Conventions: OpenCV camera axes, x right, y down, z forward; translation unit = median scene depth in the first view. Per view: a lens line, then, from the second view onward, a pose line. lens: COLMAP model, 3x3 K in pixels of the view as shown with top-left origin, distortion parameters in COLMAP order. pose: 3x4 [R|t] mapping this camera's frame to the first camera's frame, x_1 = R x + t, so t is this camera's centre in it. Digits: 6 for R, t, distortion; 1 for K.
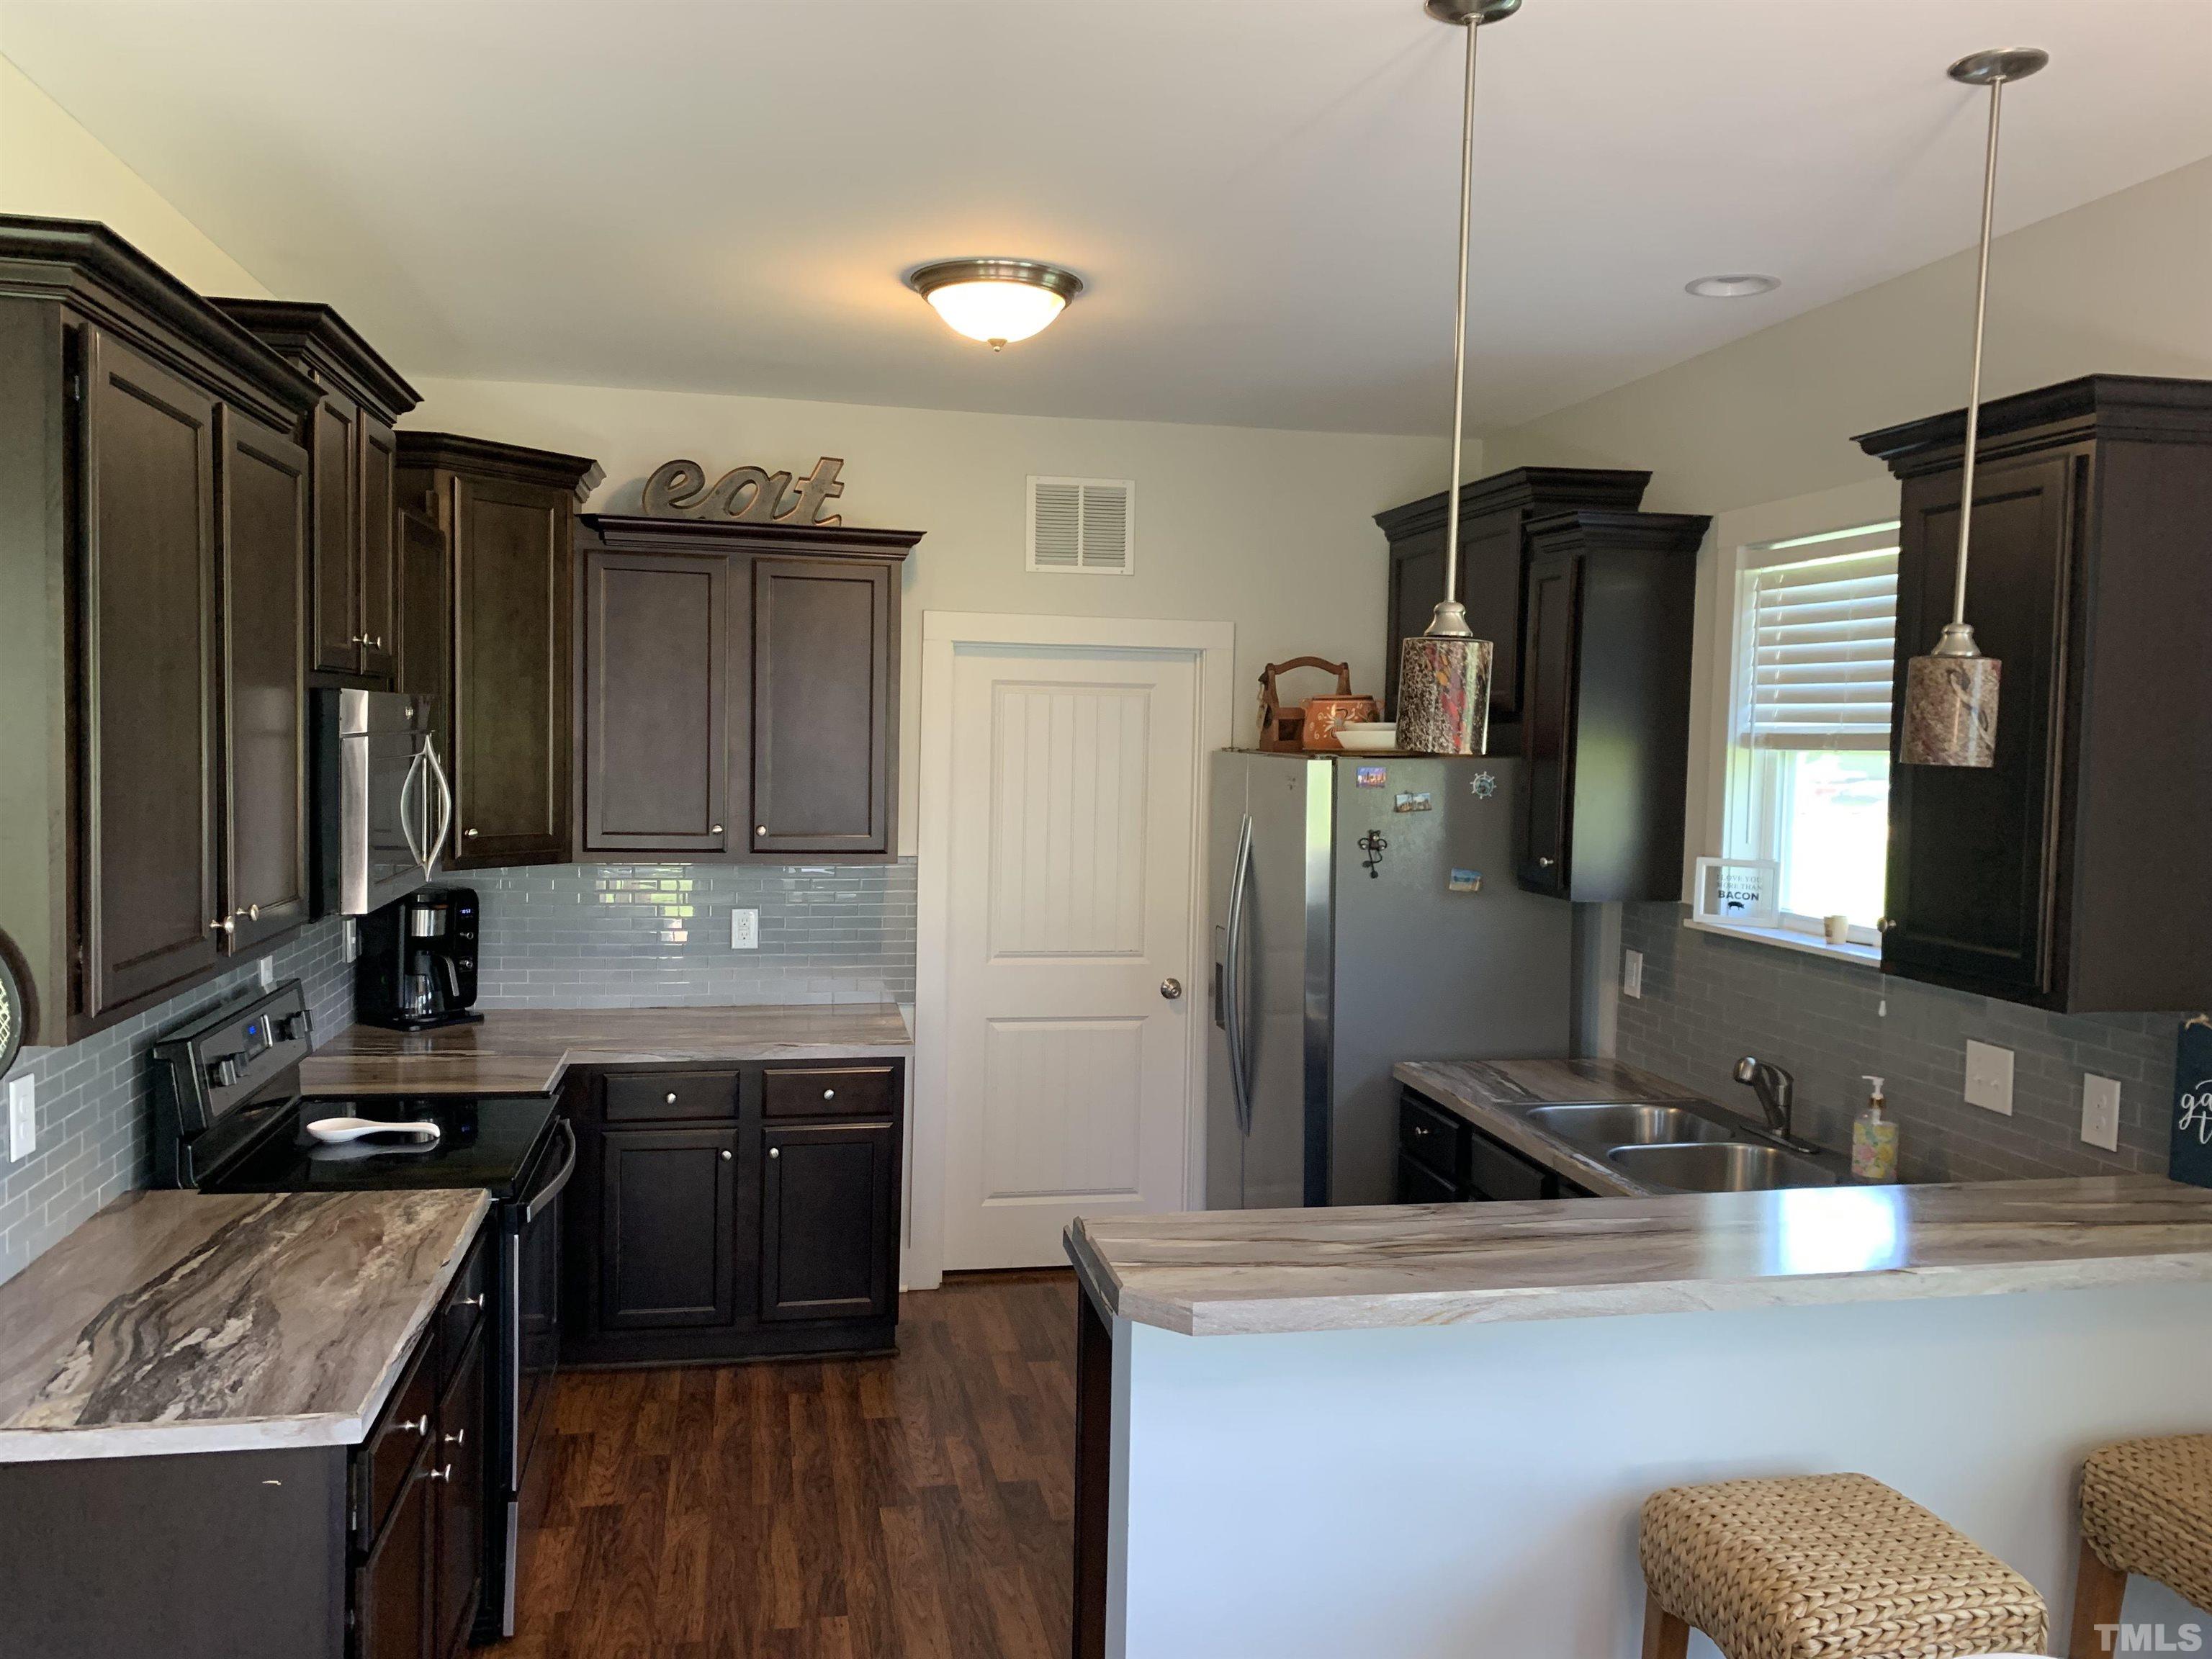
lens RADIAL K [[1687.8, 0, 1111.2], [0, 1687.8, 836.9], [0, 0, 1]] dist [0.072878, -0.109404]
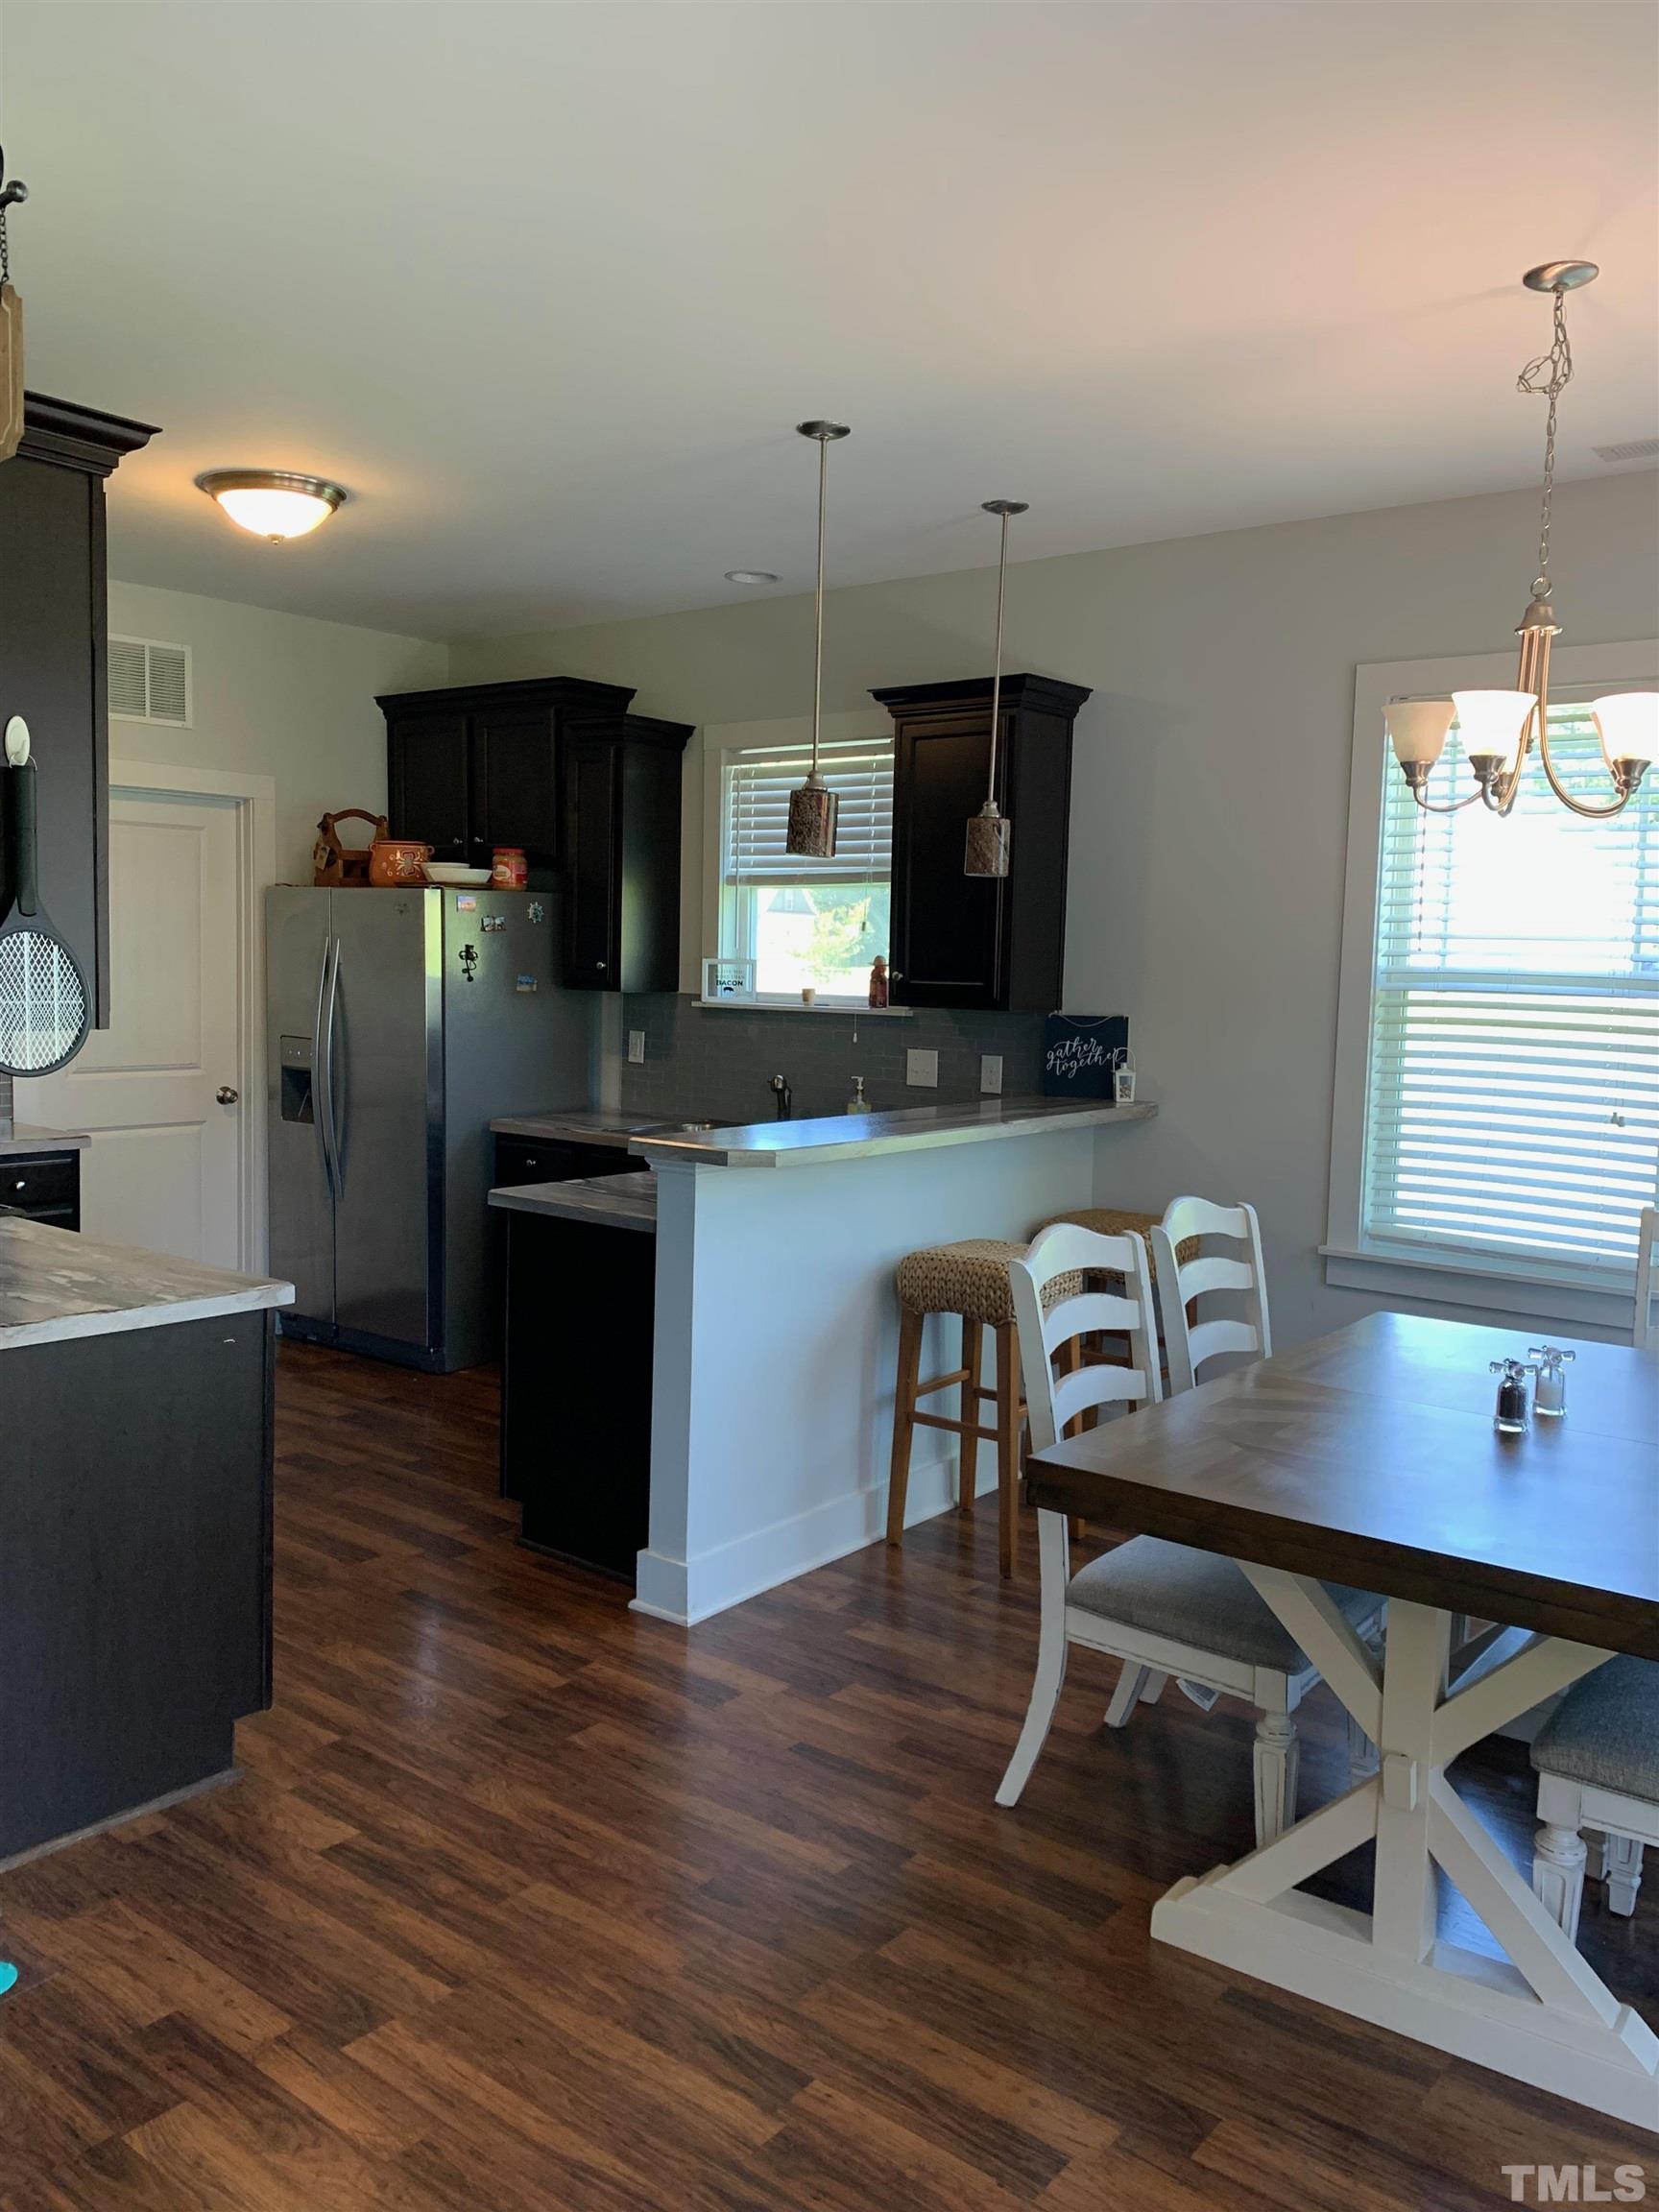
lens RADIAL K [[1687.8, 0, 834.2], [0, 1687.8, 1110.1], [0, 0, 1]] dist [0.072878, -0.109404]
pose [[0.764979, -0.062838, 0.640982, -0.511309], [0.034277, 0.997791, 0.056909, 0.063251], [-0.643142, -0.021564, 0.765443, -0.204710]]
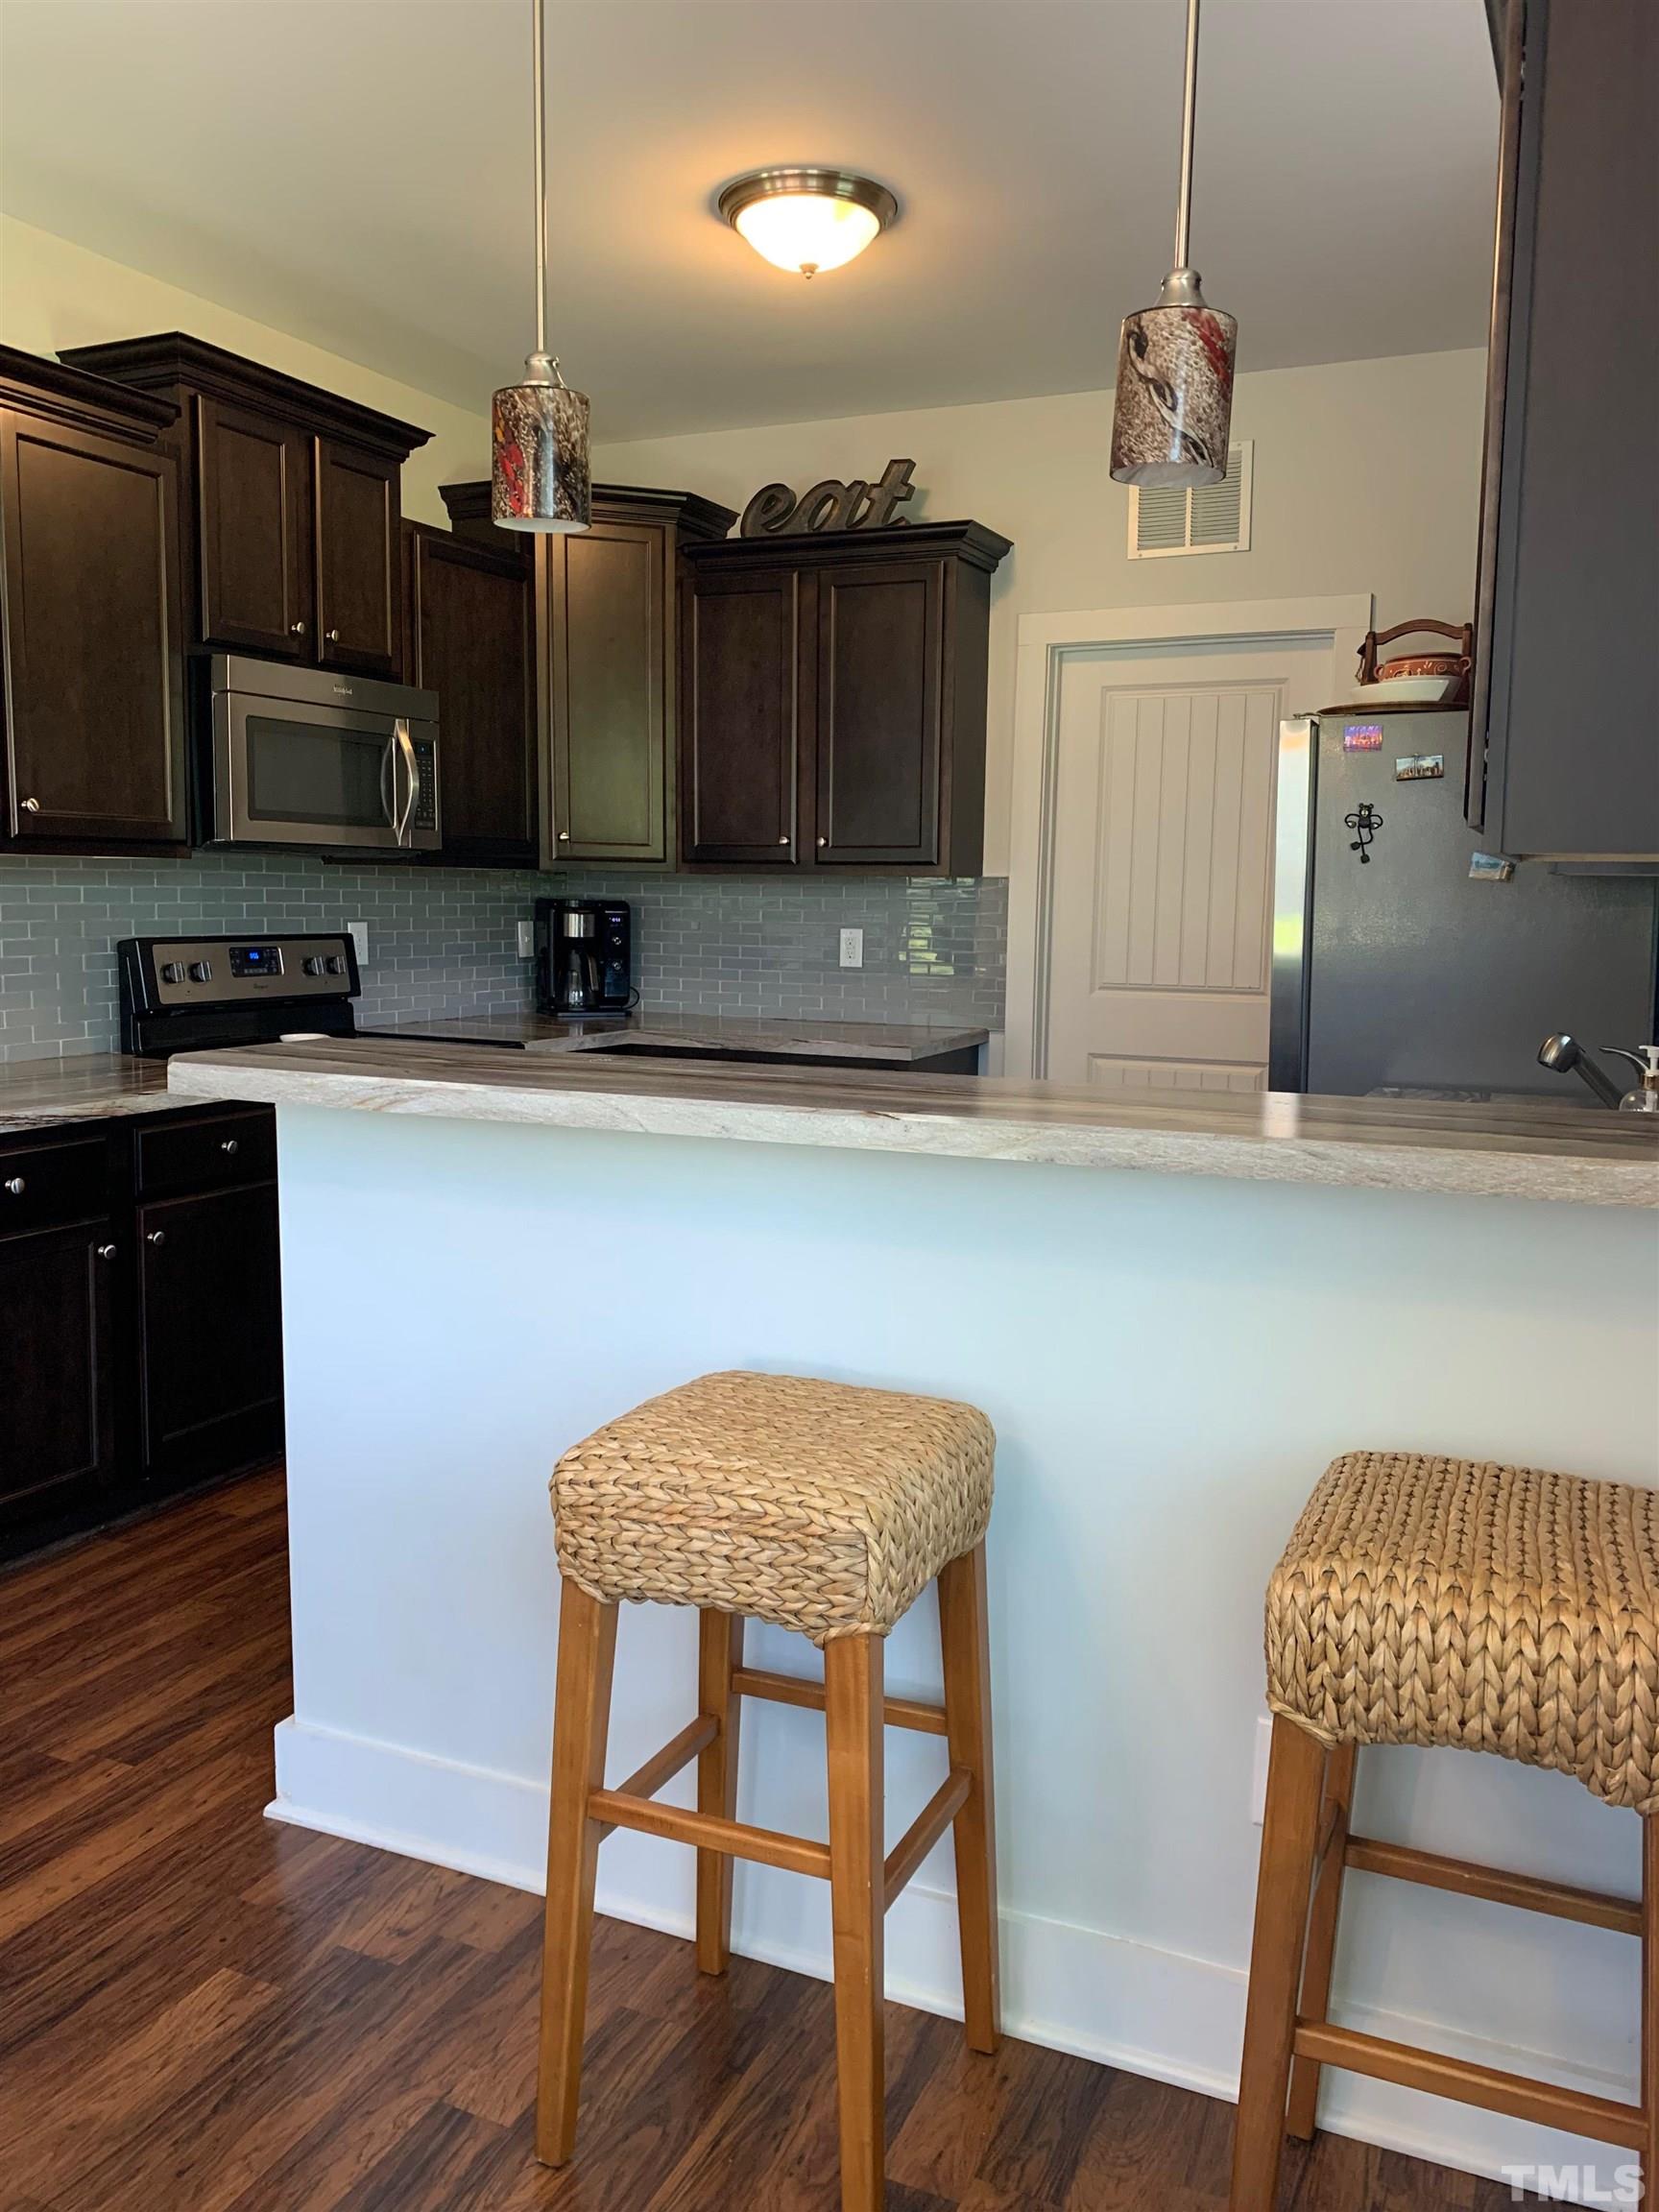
lens RADIAL K [[1687.8, 0, 847.6], [0, 1687.8, 1110.2], [0, 0, 1]] dist [0.072878, -0.109404]
pose [[0.807751, 0.064204, -0.586017, 0.477096], [-0.034261, 0.997484, 0.062059, 0.108821], [0.588528, -0.030050, 0.807918, 0.194700]]
